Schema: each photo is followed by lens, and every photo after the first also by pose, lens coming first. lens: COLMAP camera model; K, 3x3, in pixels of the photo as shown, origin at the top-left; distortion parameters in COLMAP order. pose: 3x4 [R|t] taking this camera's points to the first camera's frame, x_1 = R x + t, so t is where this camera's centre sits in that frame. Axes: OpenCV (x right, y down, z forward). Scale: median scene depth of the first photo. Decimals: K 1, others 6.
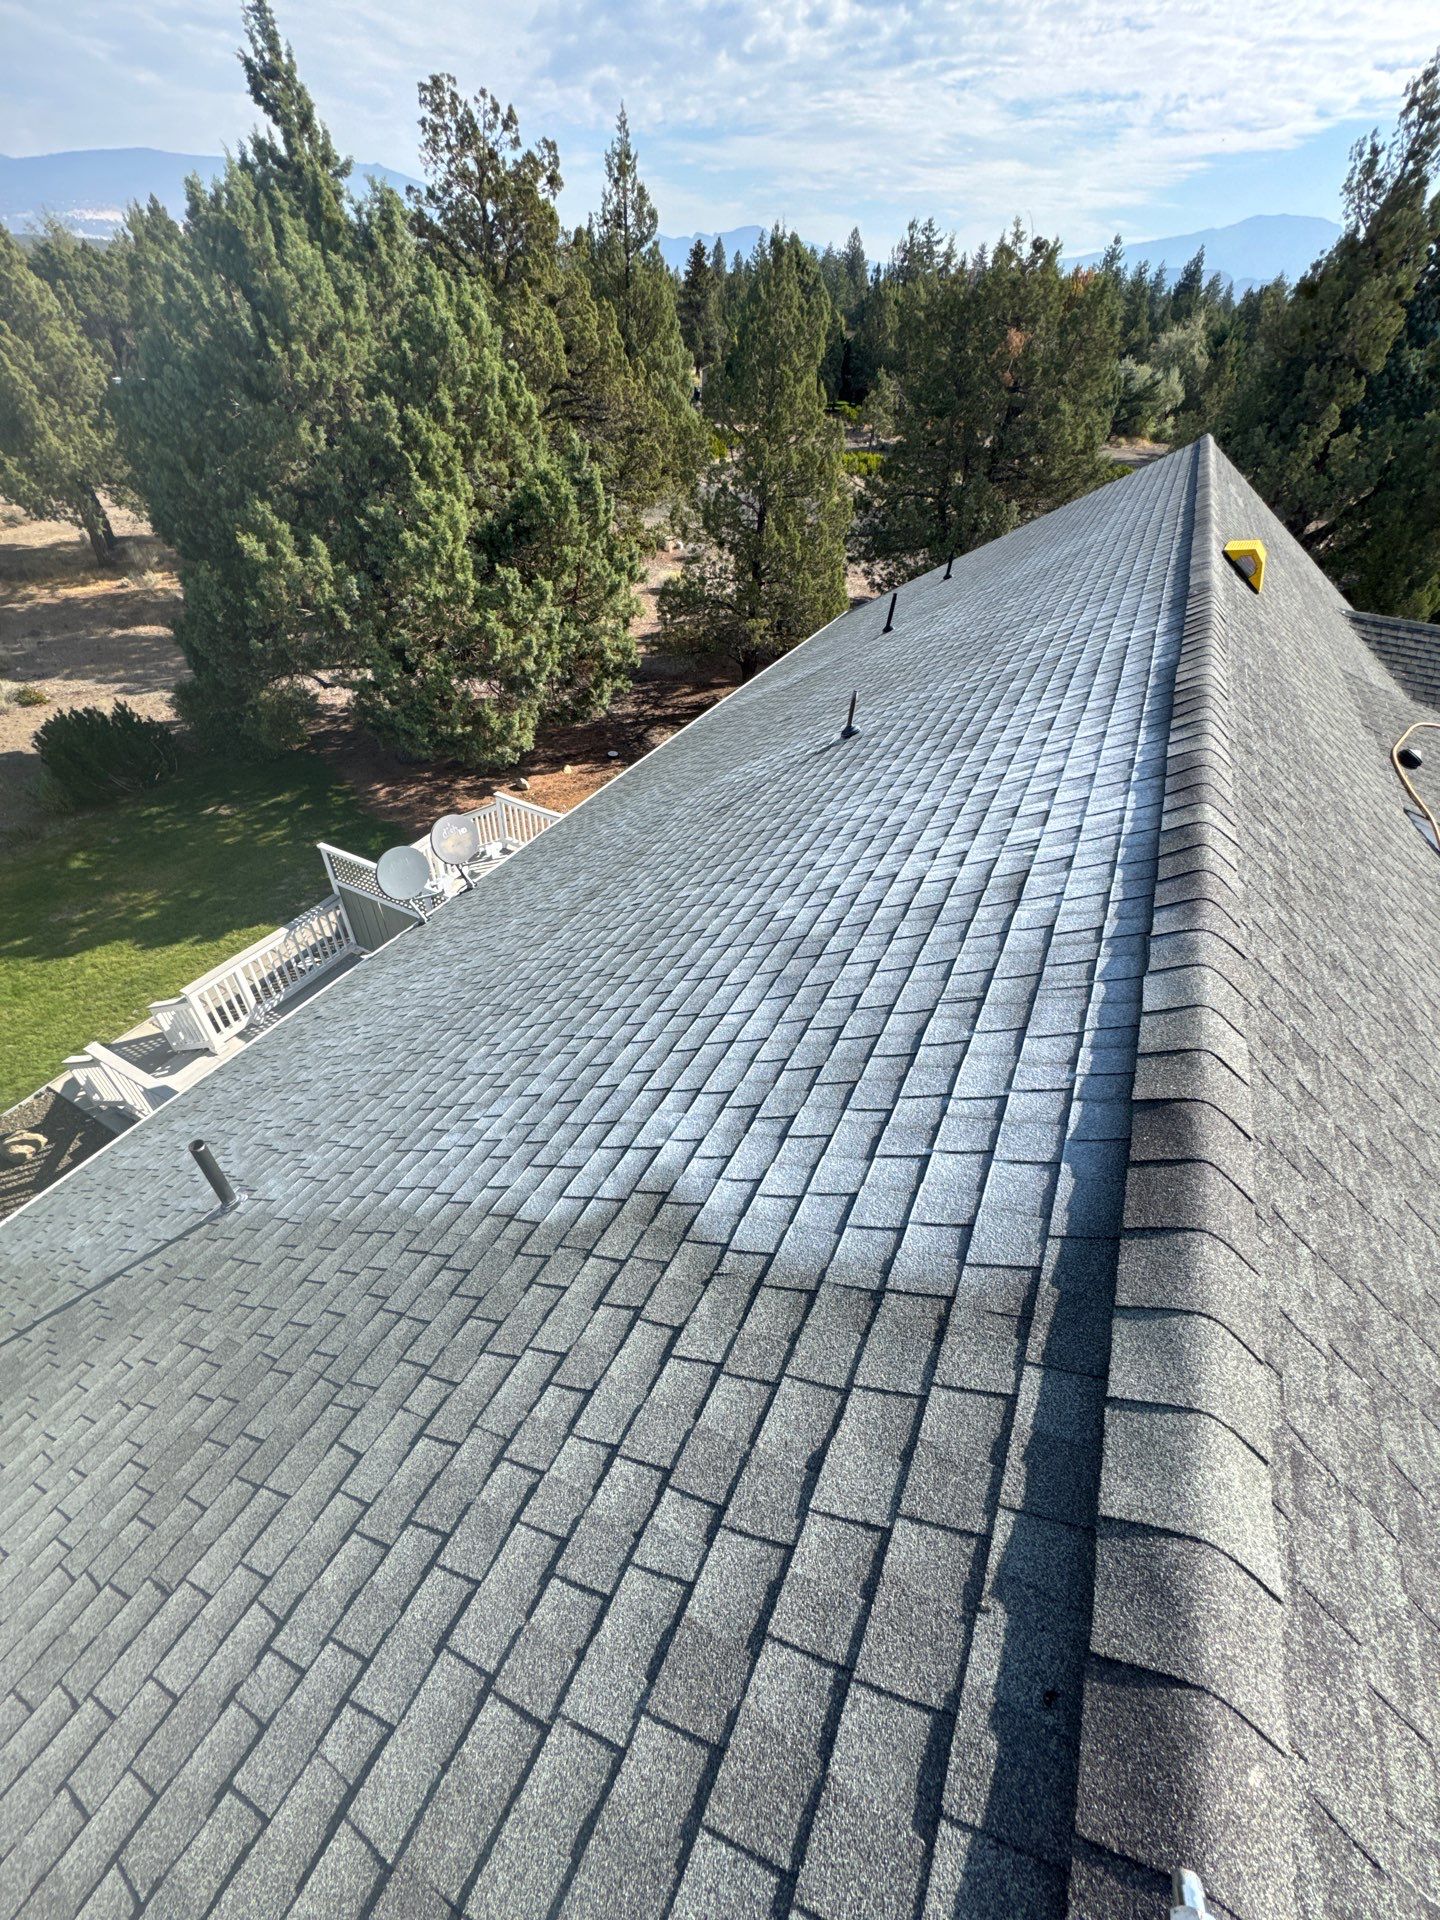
lens RADIAL K [[764.1, 0, 720.0], [0, 764.1, 960.0], [0, 0, 1]] dist [-0.003038, 0.000018]
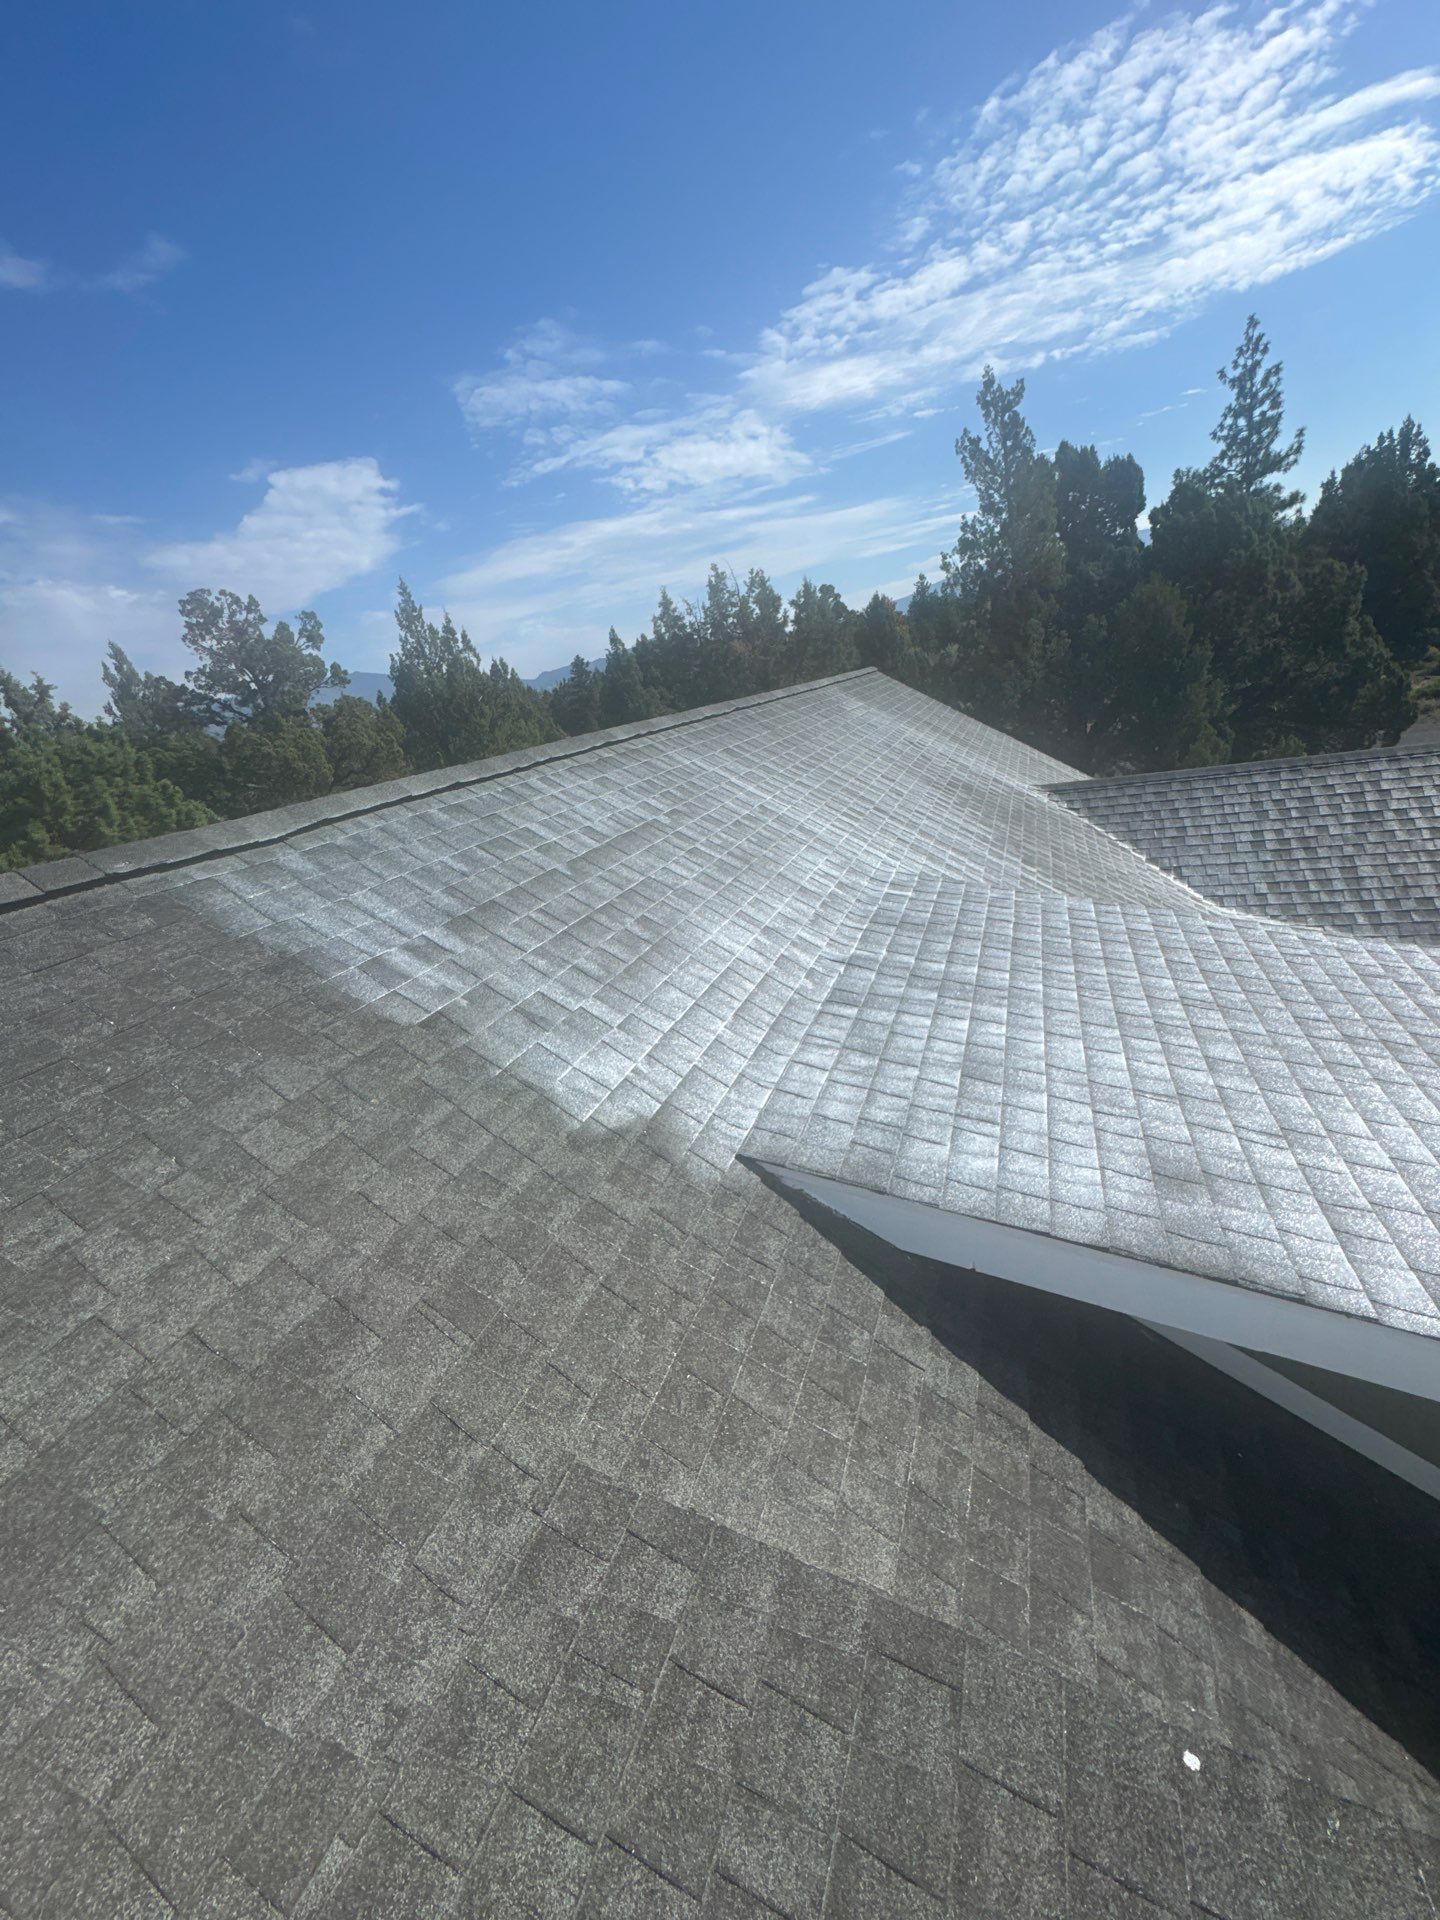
lens RADIAL K [[769.7, 0, 717.7], [0, 769.7, 958.9], [0, 0, 1]] dist [-0.002649, 0.000755]
pose [[0.969662, -0.243978, 0.015159, 0.208012], [0.233102, 0.904200, -0.357891, -0.032403], [0.073610, 0.350567, 0.933640, 0.123995]]
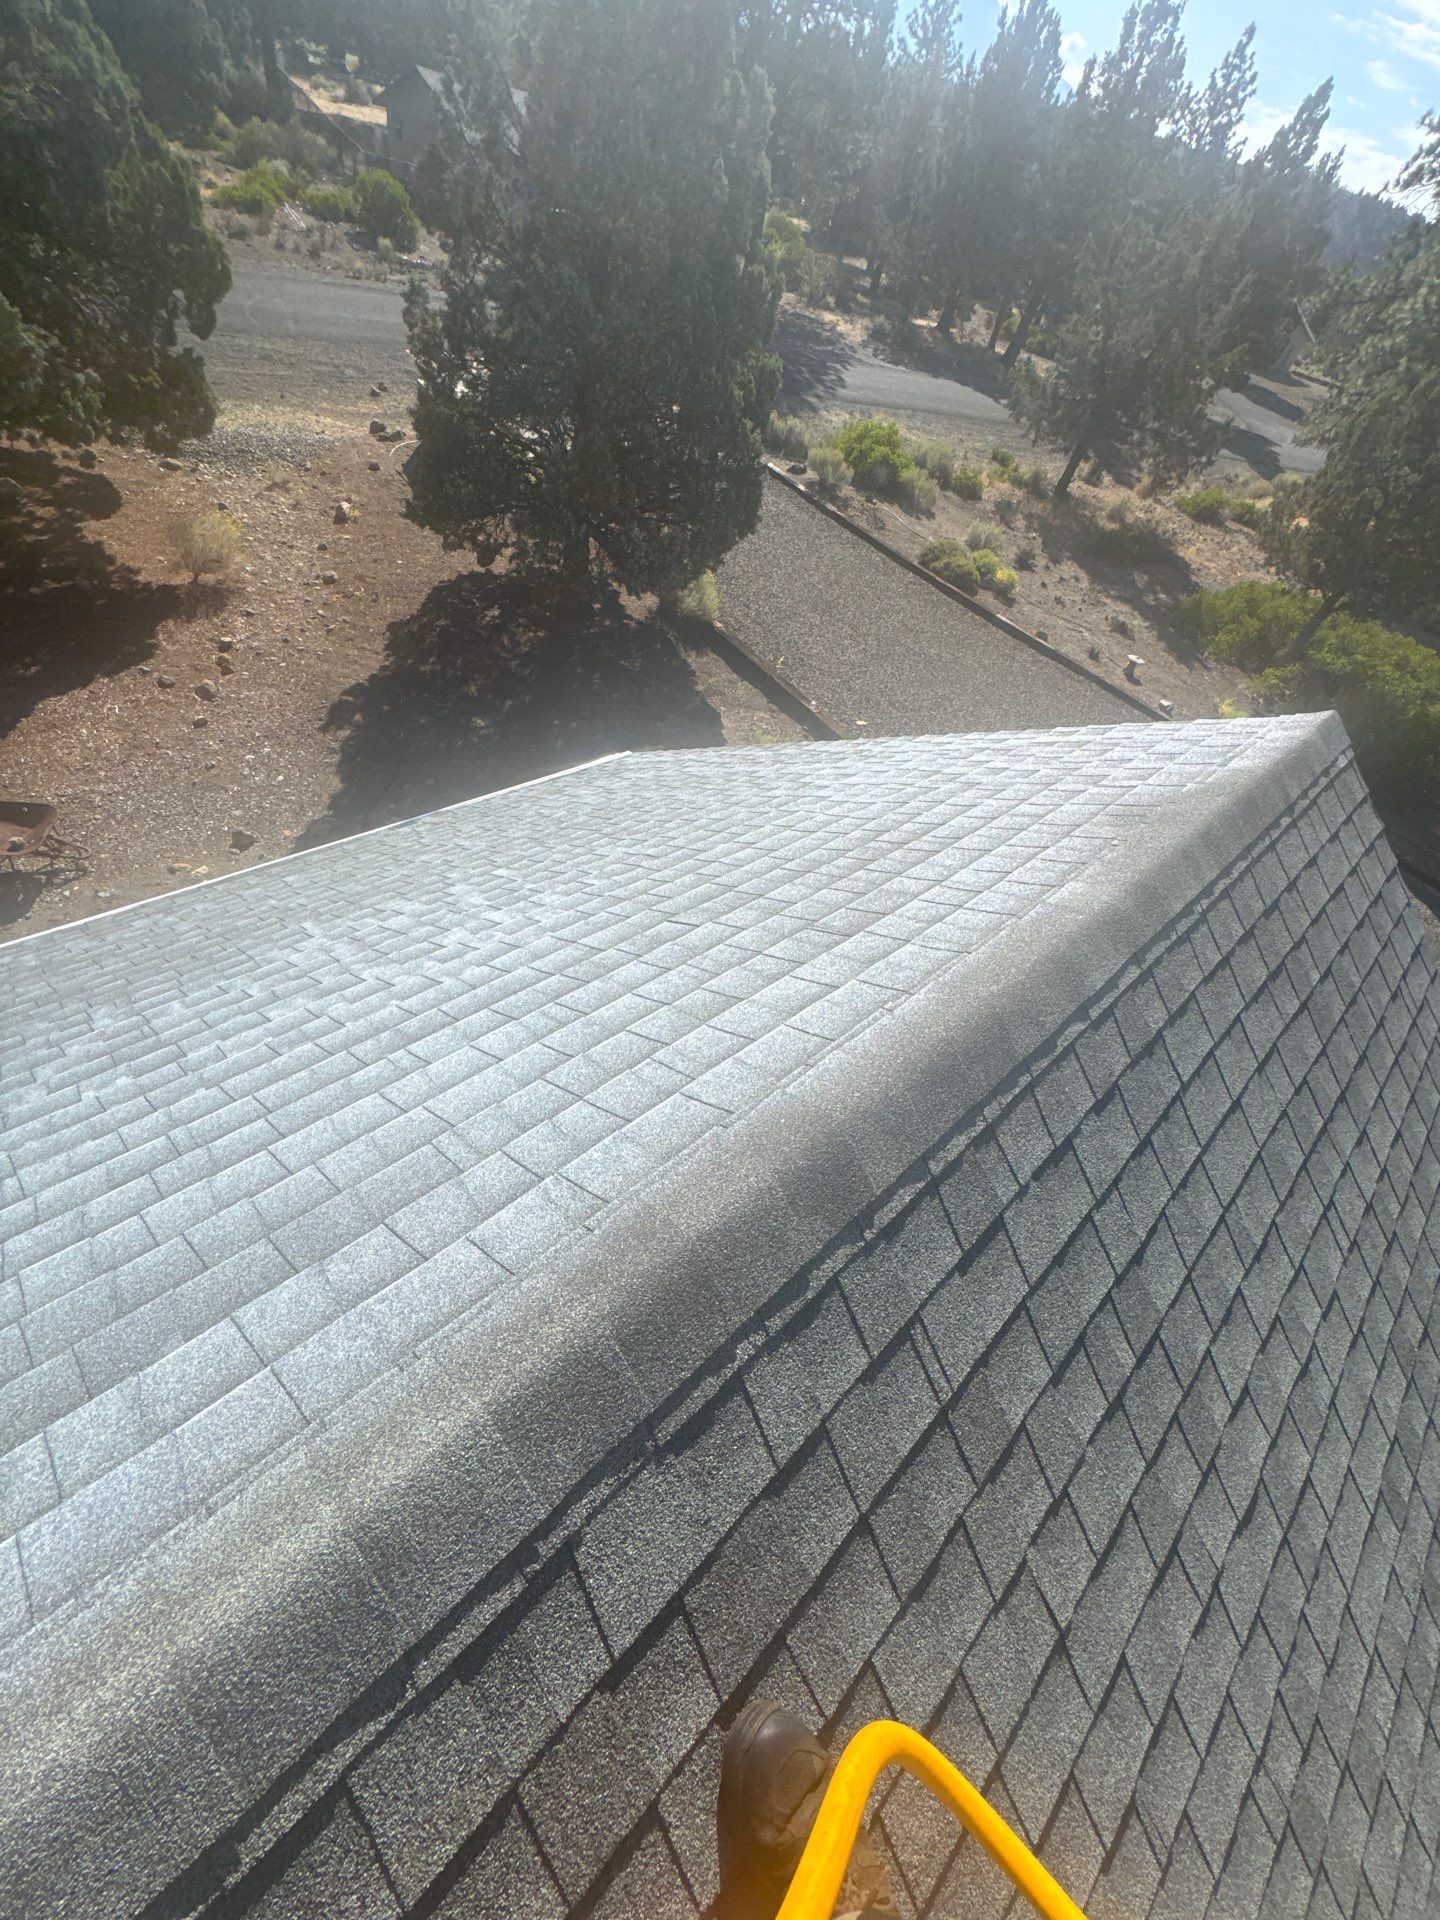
lens RADIAL K [[766.4, 0, 719.1], [0, 766.4, 960.9], [0, 0, 1]] dist [-0.002459, -0.000166]
pose [[0.359983, -0.674391, 0.644677, 0.557738], [0.443967, 0.731576, 0.517388, -0.198803], [-0.820552, 0.099964, 0.562762, 0.411266]]
